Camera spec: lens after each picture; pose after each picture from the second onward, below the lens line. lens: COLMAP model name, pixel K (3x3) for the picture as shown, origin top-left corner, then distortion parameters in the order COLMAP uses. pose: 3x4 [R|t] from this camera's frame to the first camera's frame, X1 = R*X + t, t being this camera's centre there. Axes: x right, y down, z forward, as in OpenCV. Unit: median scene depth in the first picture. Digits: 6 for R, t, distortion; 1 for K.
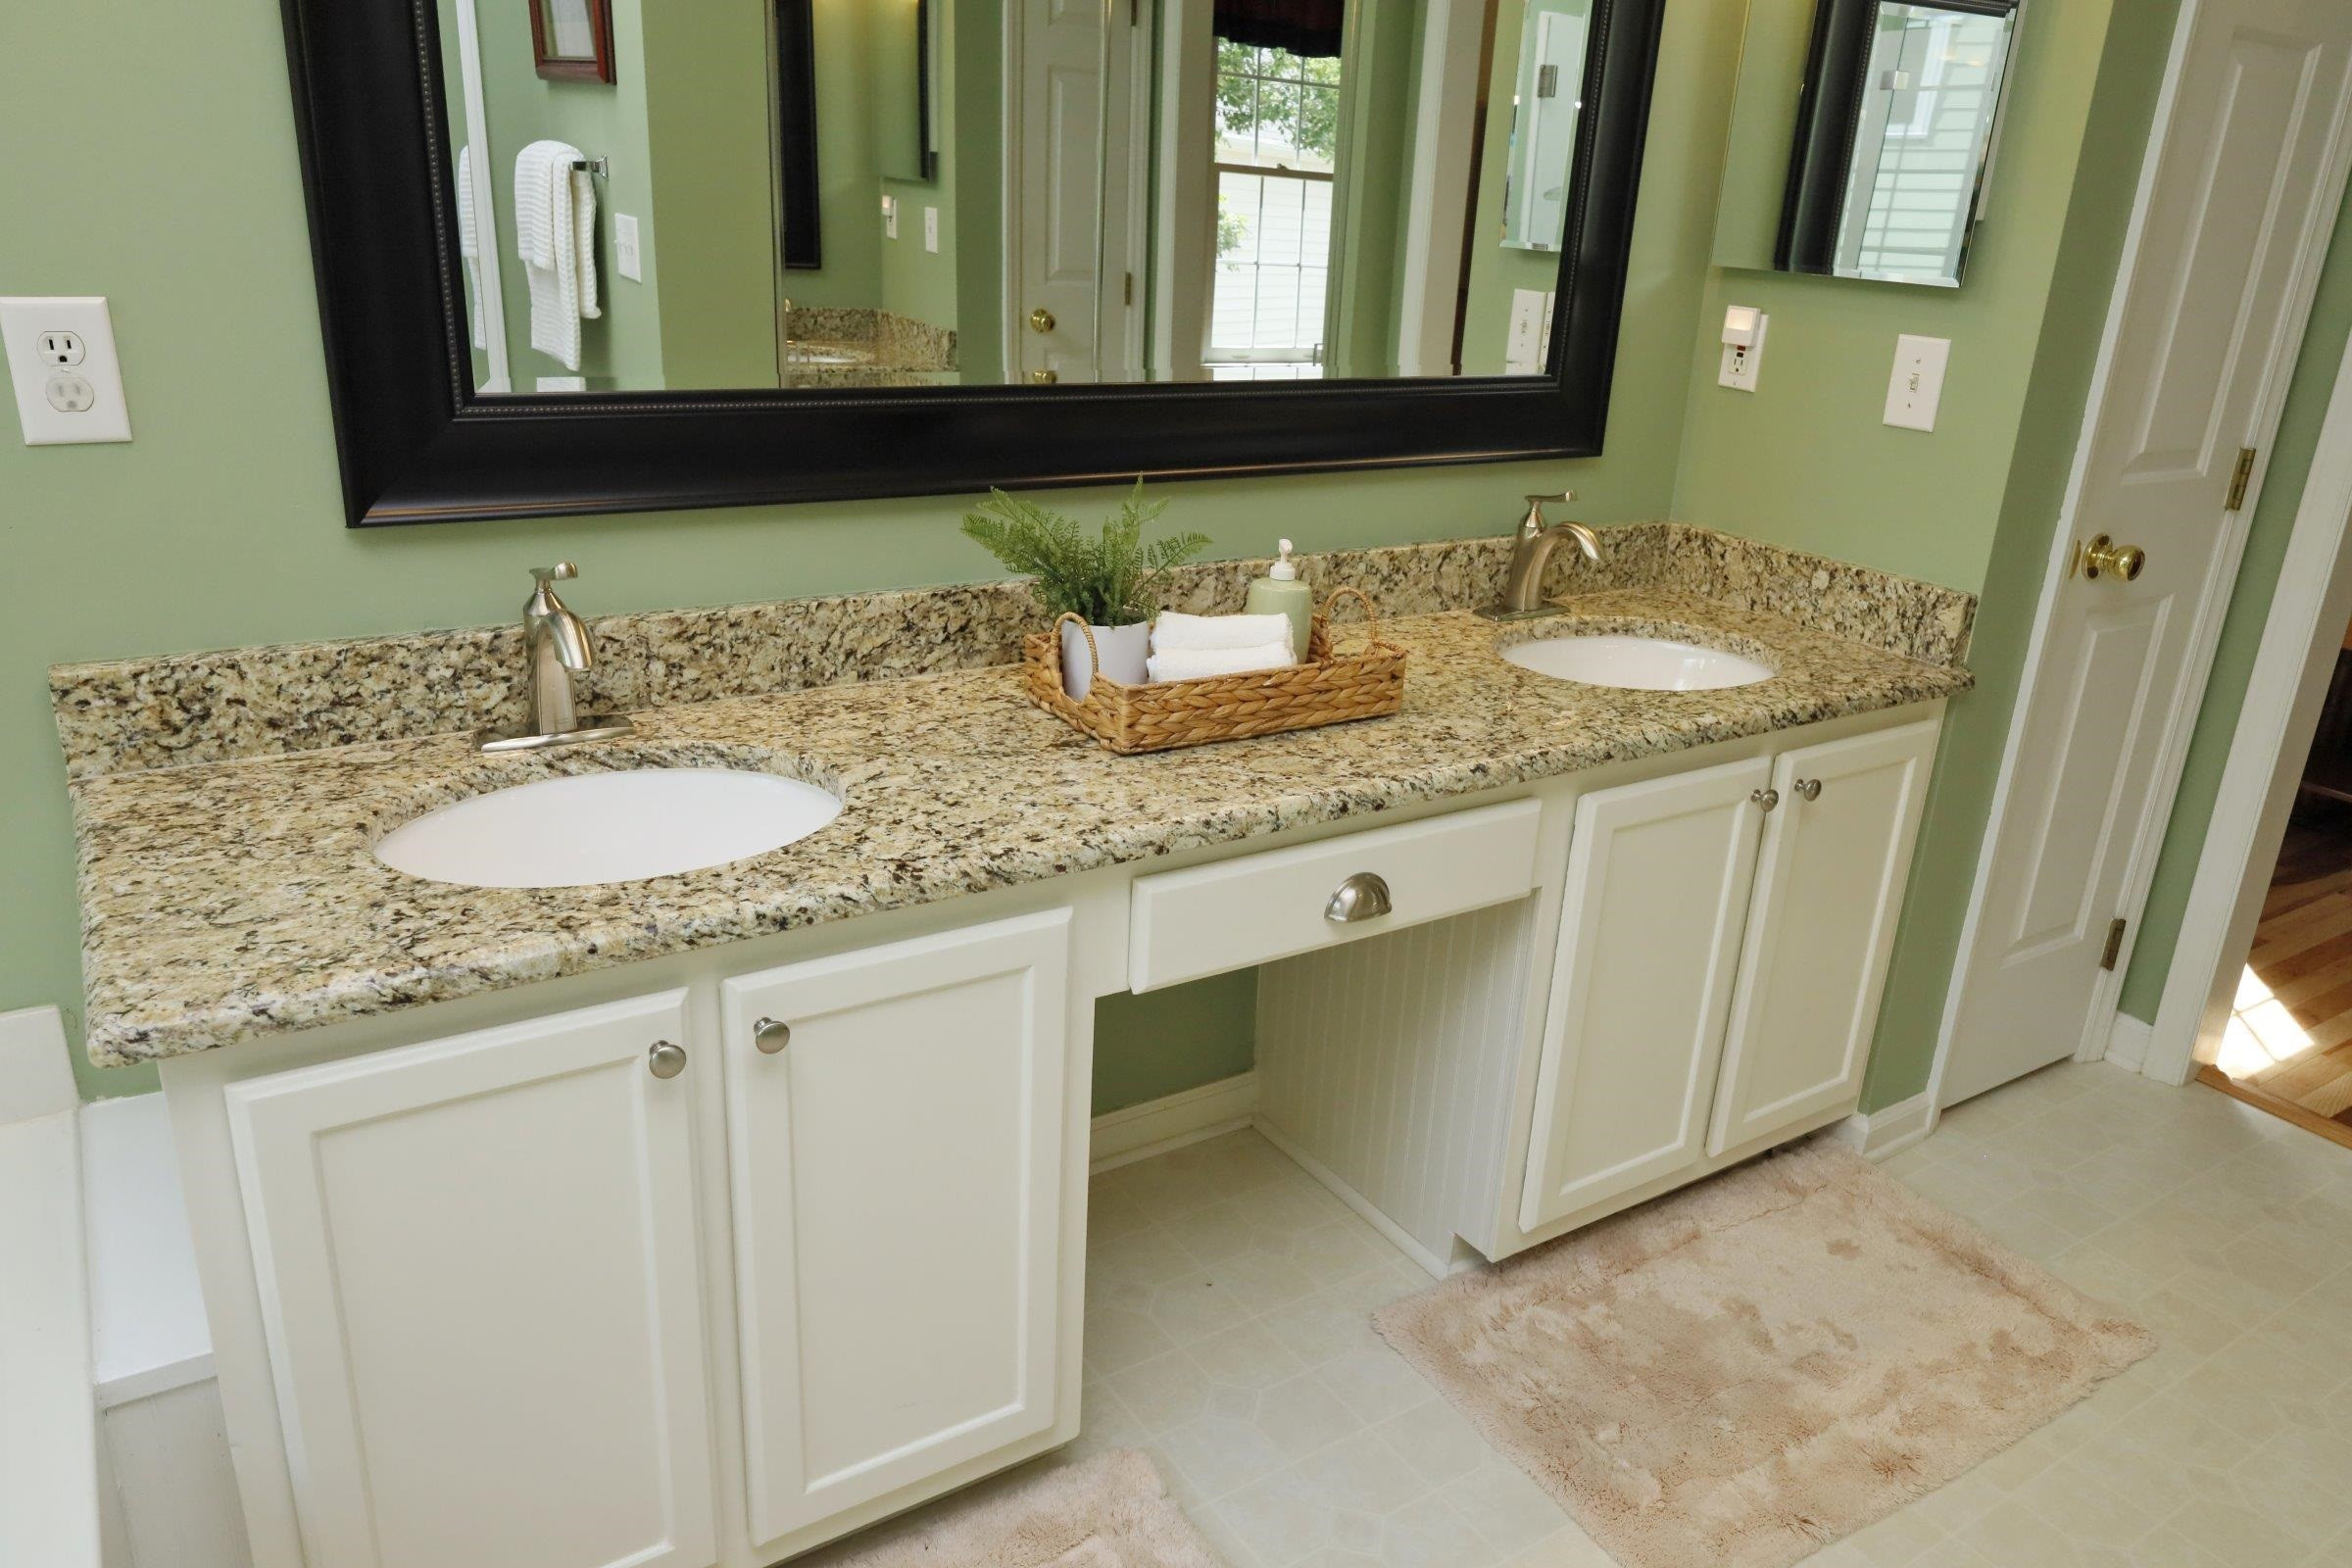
lens RADIAL K [[1543.2, 0, 1174.4], [0, 1543.2, 781.5], [0, 0, 1]] dist [0.009563, -0.001706]
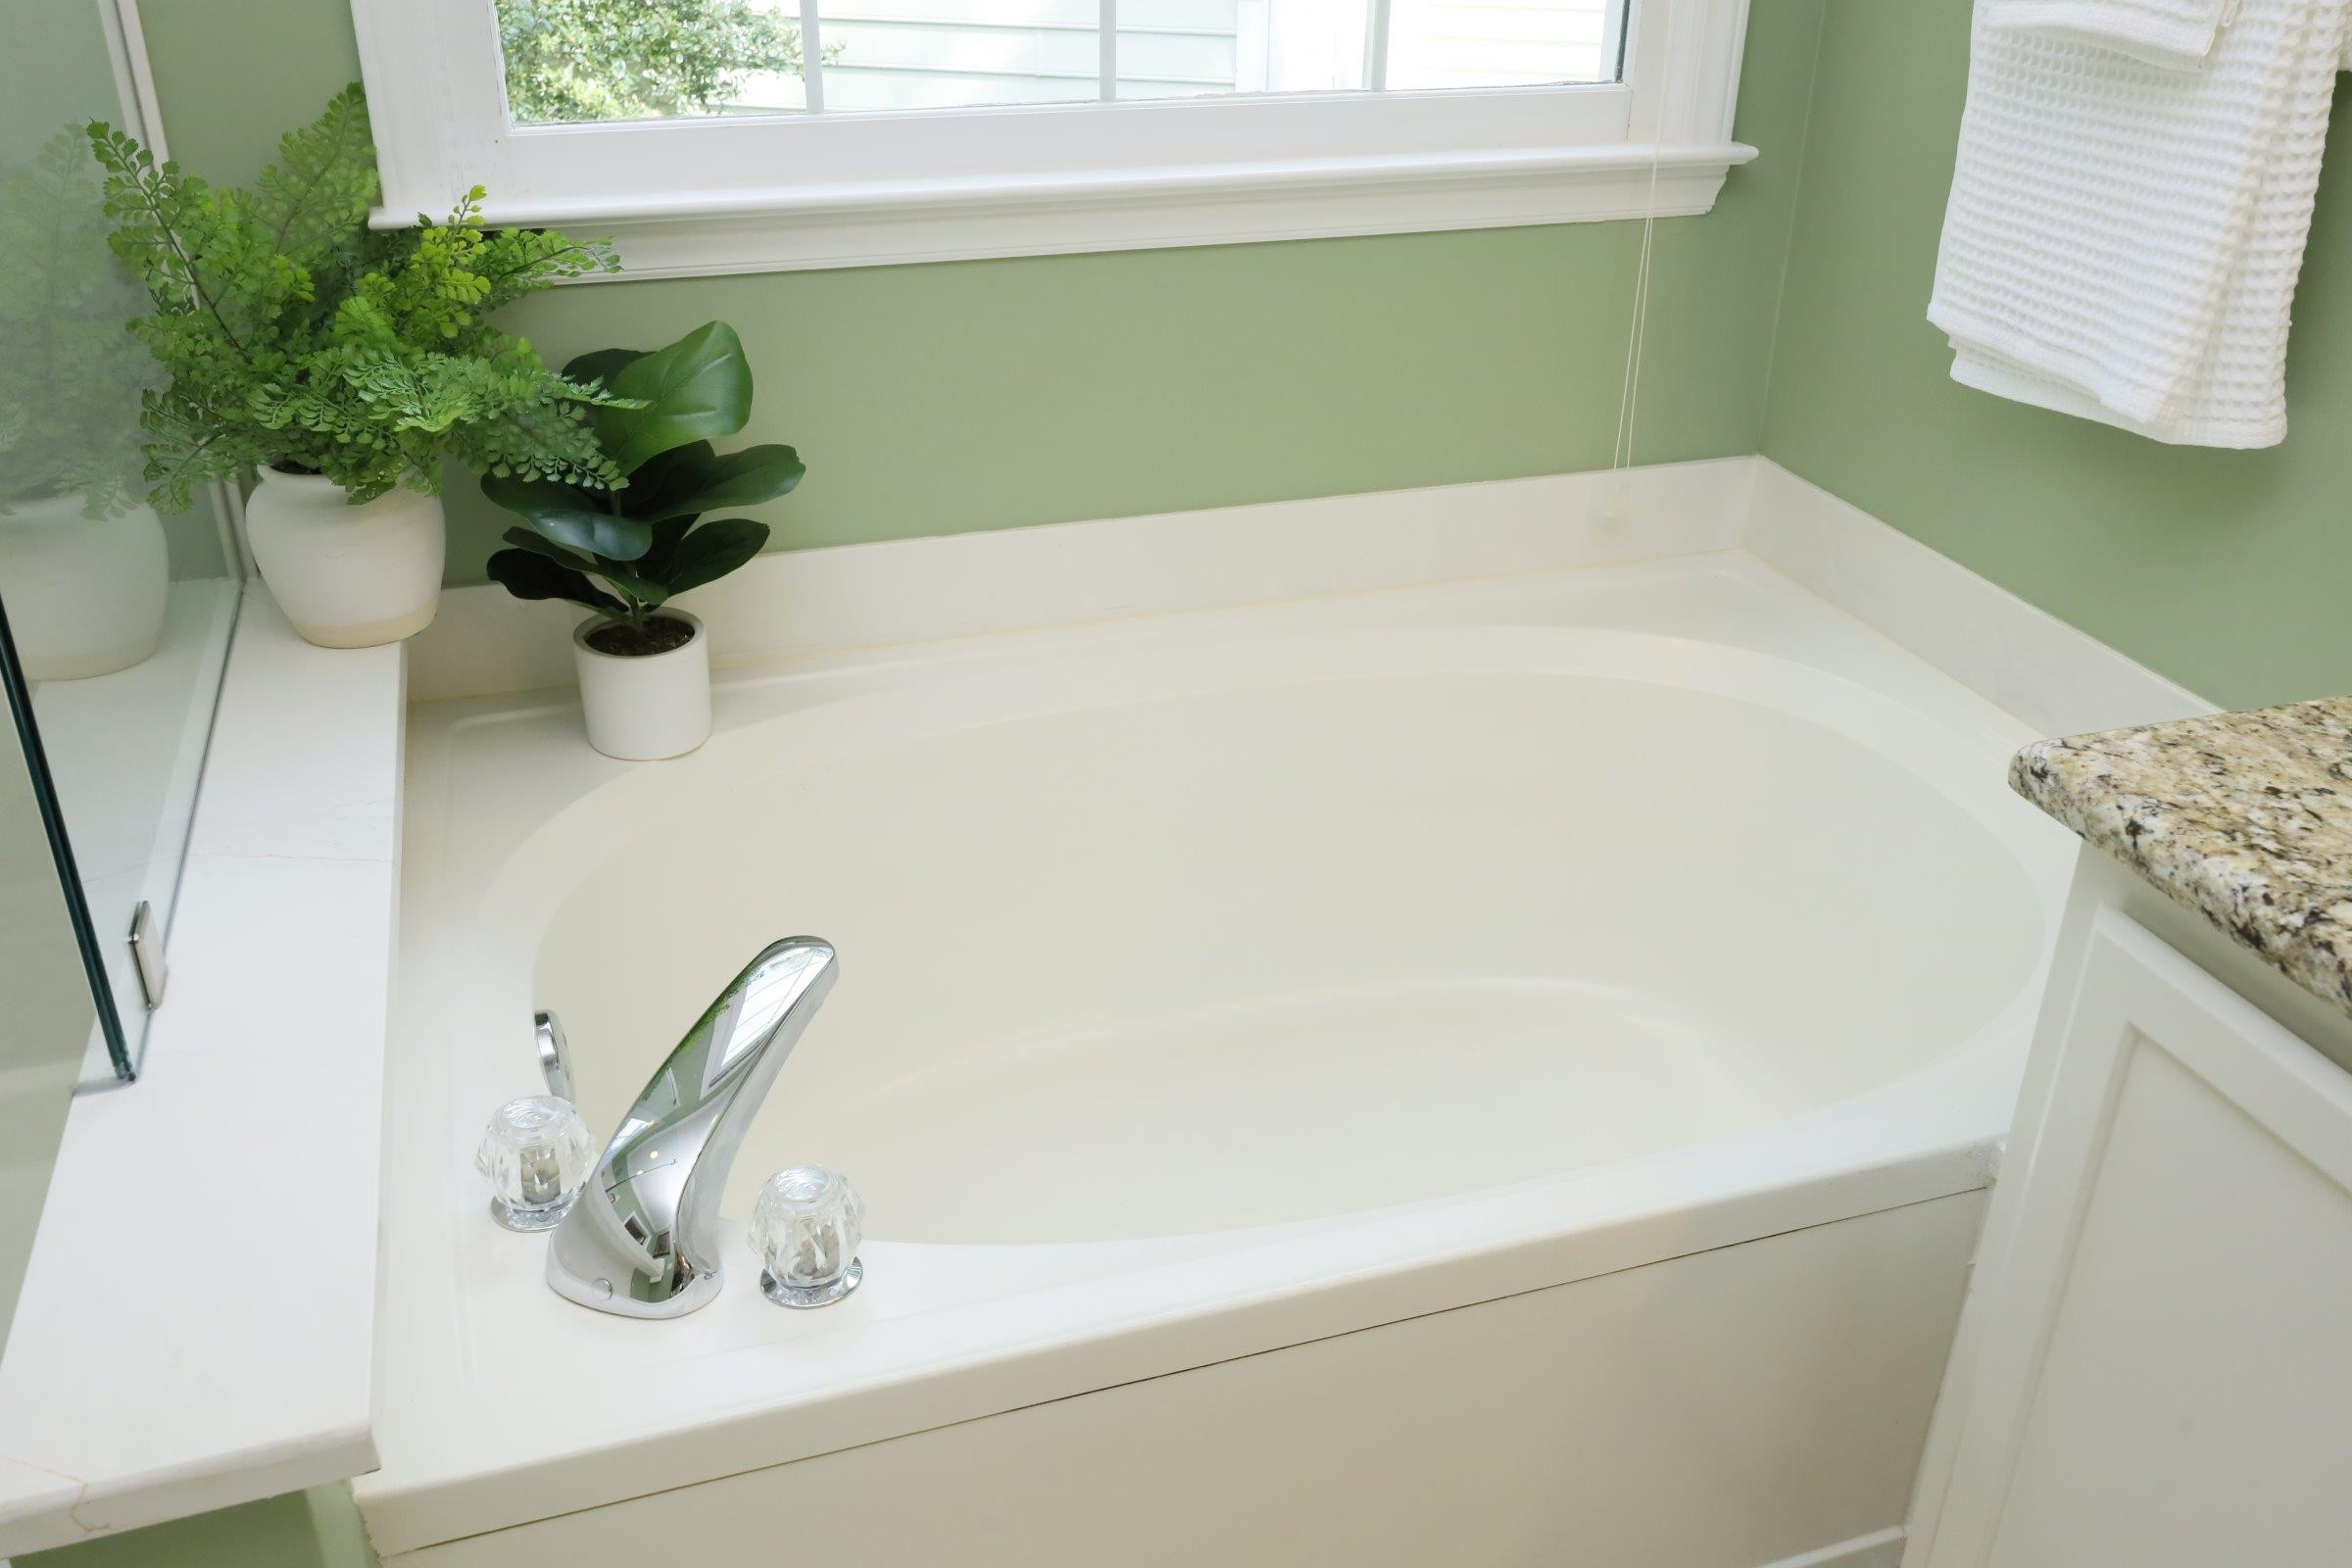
lens RADIAL K [[2070.6, 0, 1196.1], [0, 2070.6, 775.3], [0, 0, 1]] dist [0.007473, 0.011178]
pose [[-0.265945, 0.392077, -0.880652, 0.360599], [-0.349533, 0.812162, 0.467139, -0.163094], [0.898387, 0.432051, -0.078947, 0.570540]]
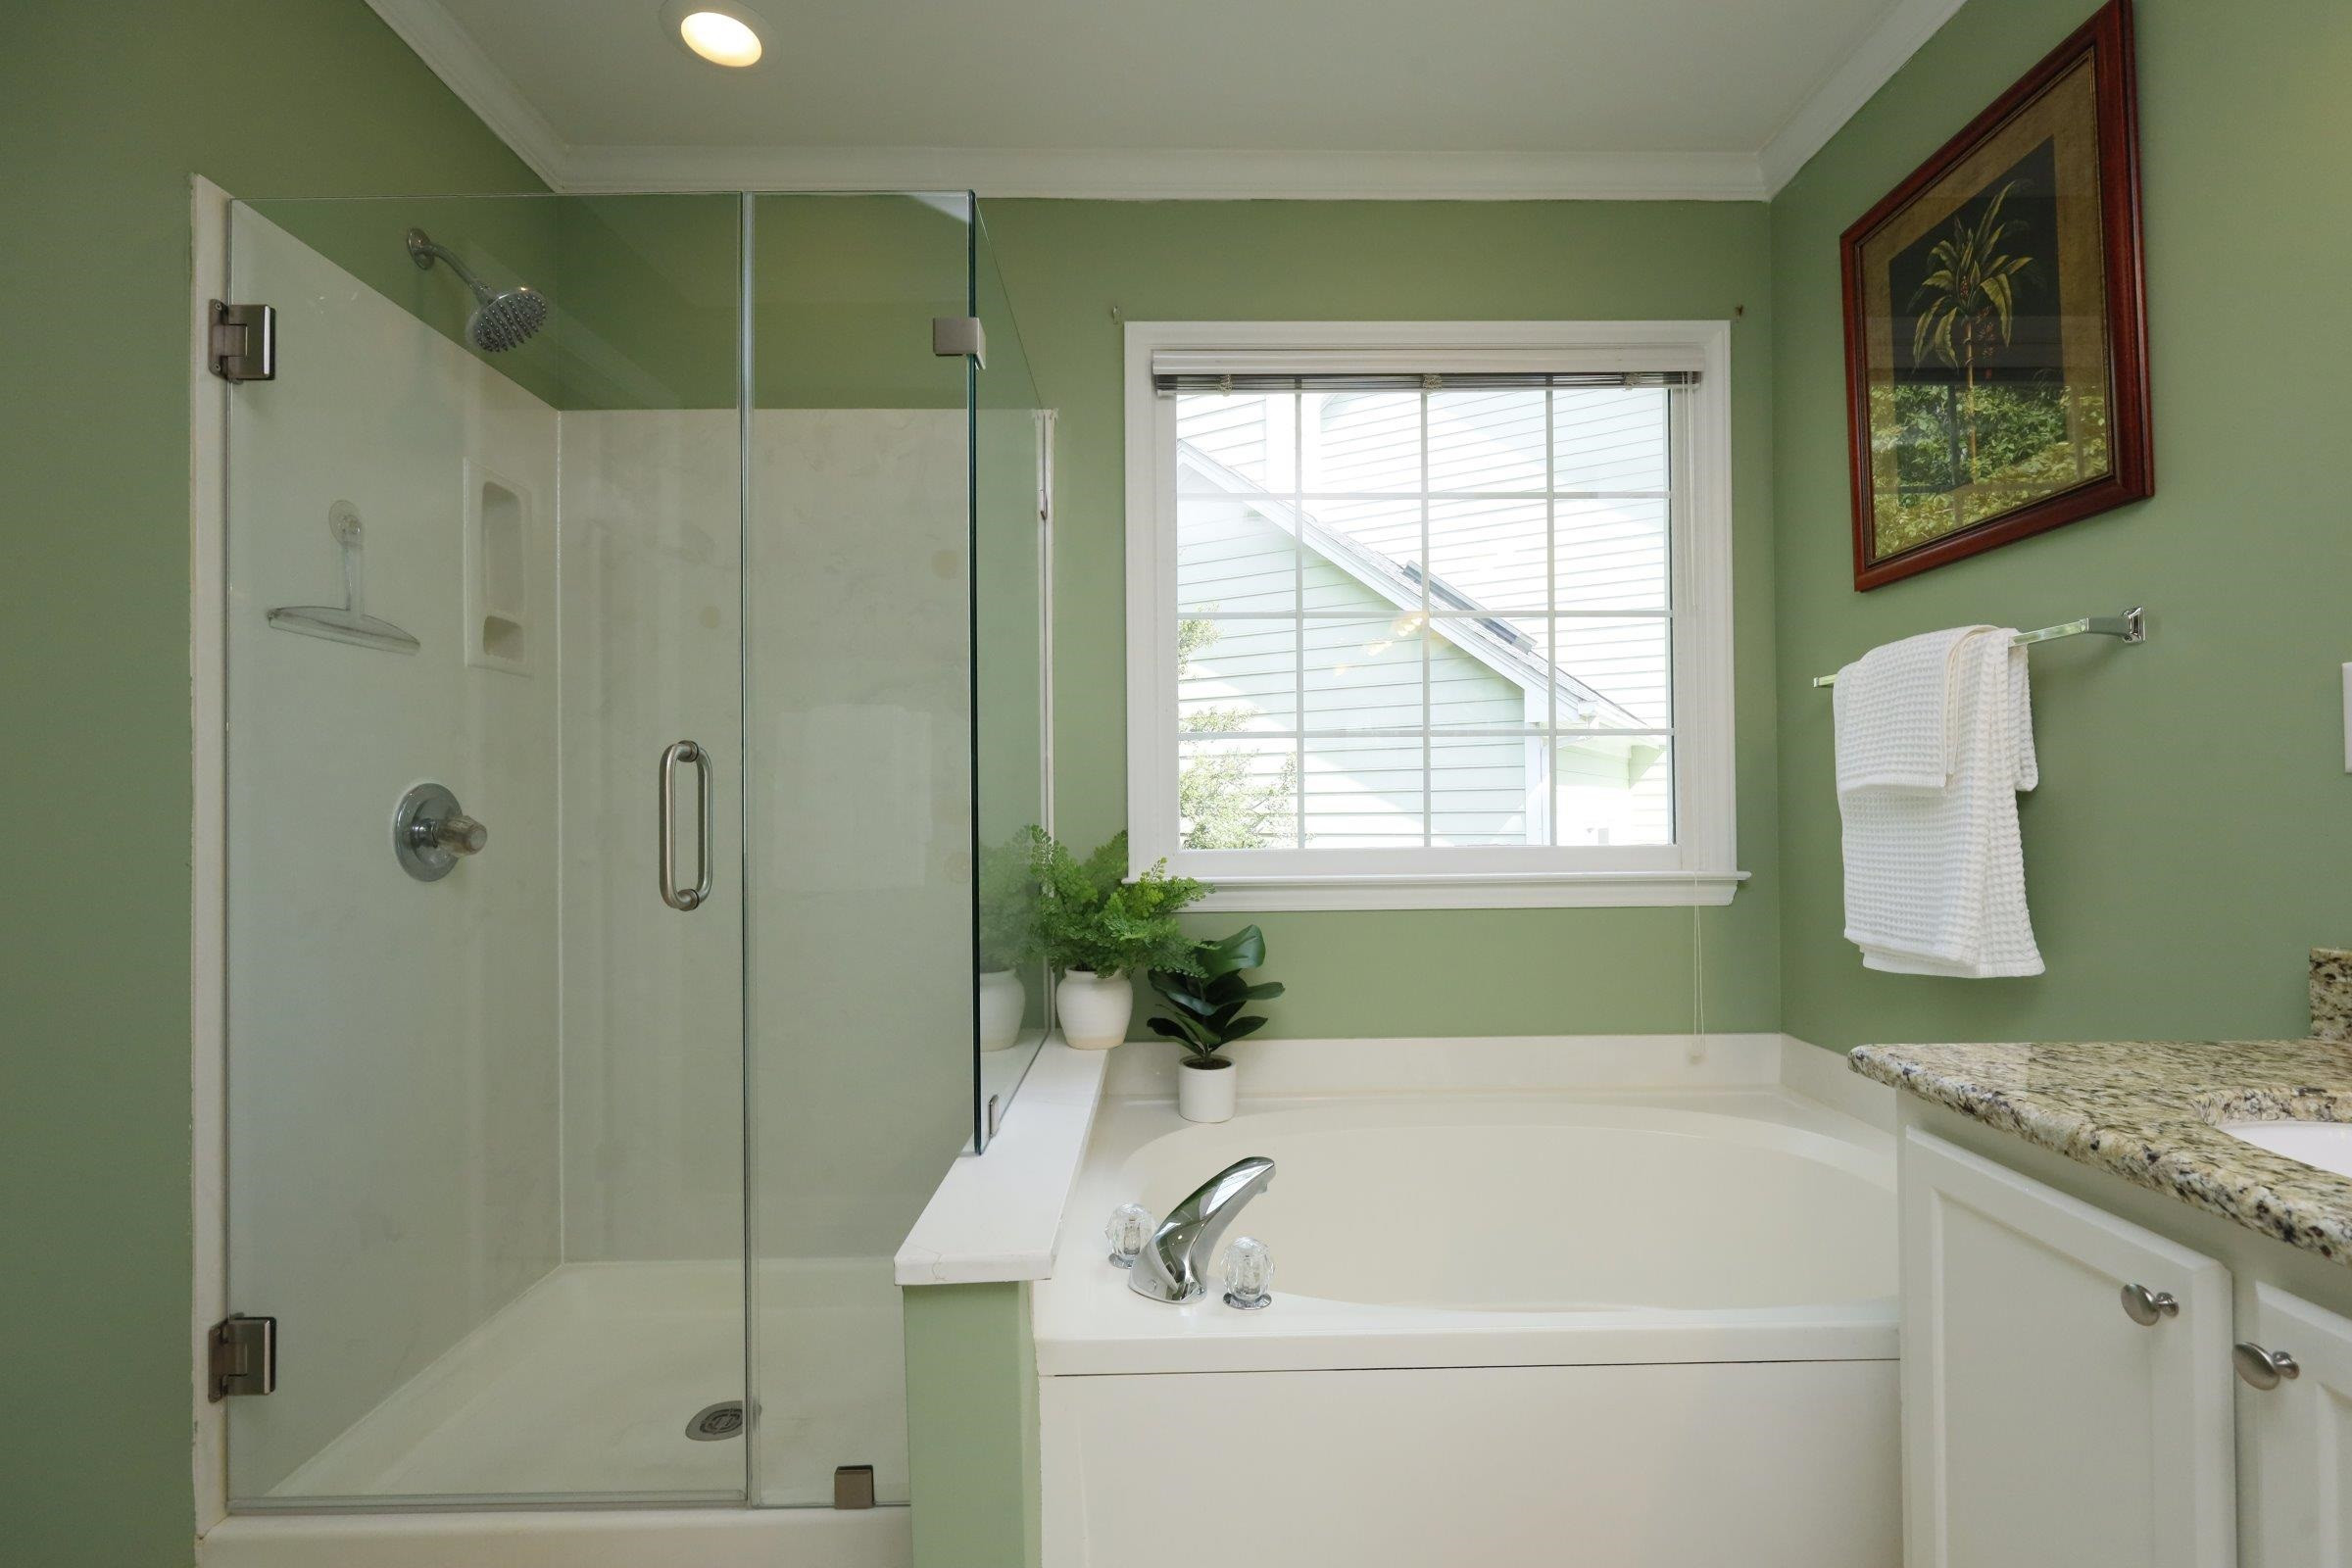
lens RADIAL K [[1078.6, 0, 1170.7], [0, 1078.6, 799.1], [0, 0, 1]] dist [0.015472, -0.000097]
pose [[-0.554858, -0.053673, -0.830212, 0.614044], [-0.301864, 0.942898, 0.140787, -0.031835], [0.775249, 0.328728, -0.539376, 0.805957]]
